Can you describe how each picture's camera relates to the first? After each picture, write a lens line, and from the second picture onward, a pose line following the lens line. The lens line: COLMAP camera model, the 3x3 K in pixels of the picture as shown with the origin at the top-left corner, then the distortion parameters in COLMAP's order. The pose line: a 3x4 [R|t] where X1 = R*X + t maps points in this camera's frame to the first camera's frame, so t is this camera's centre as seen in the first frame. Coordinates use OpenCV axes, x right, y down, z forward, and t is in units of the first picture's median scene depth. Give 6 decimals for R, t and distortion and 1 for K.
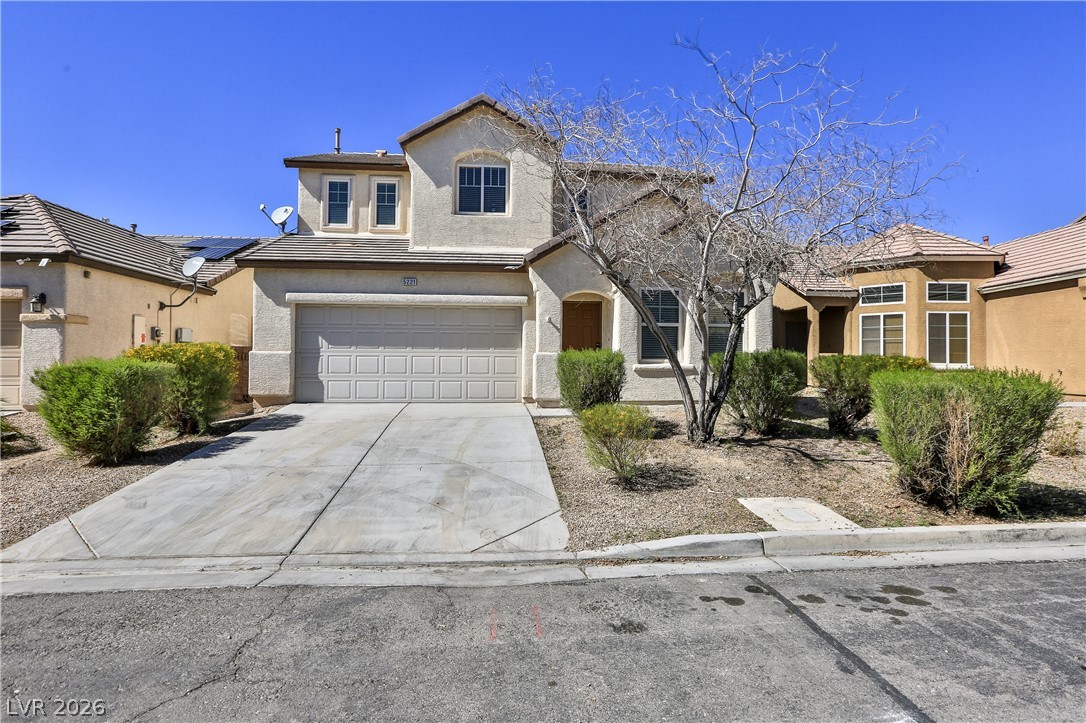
lens RADIAL K [[528.9, 0, 539.7], [0, 528.9, 362.3], [0, 0, 1]] dist [-0.043637, 0.013952]
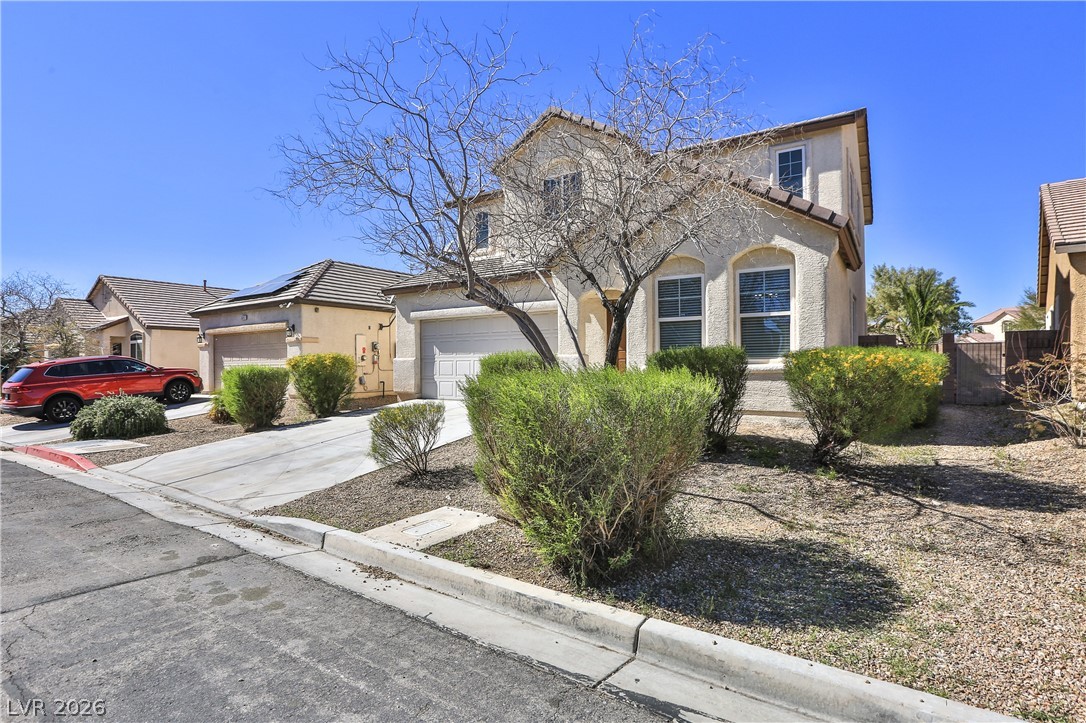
lens RADIAL K [[528.9, 0, 538.8], [0, 528.9, 363.3], [0, 0, 1]] dist [-0.043637, 0.013952]
pose [[0.780695, -0.012437, -0.624788, 0.529923], [0.009288, 0.999922, -0.008299, 0.005558], [0.624843, 0.000675, 0.780750, 0.173046]]
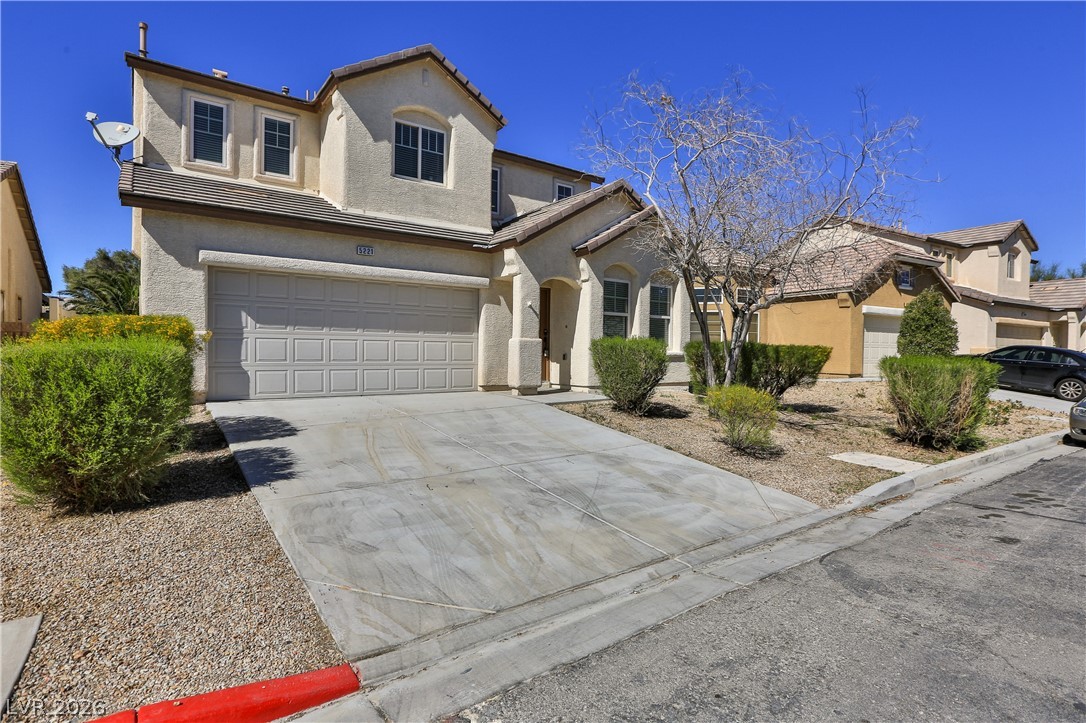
lens RADIAL K [[528.9, 0, 576.1], [0, 528.9, 371.0], [0, 0, 1]] dist [-0.043637, 0.013952]
pose [[0.860806, -0.013872, 0.508744, -0.382010], [-0.007317, 0.999188, 0.039626, 0.002439], [-0.508880, -0.037833, 0.860006, 0.106170]]
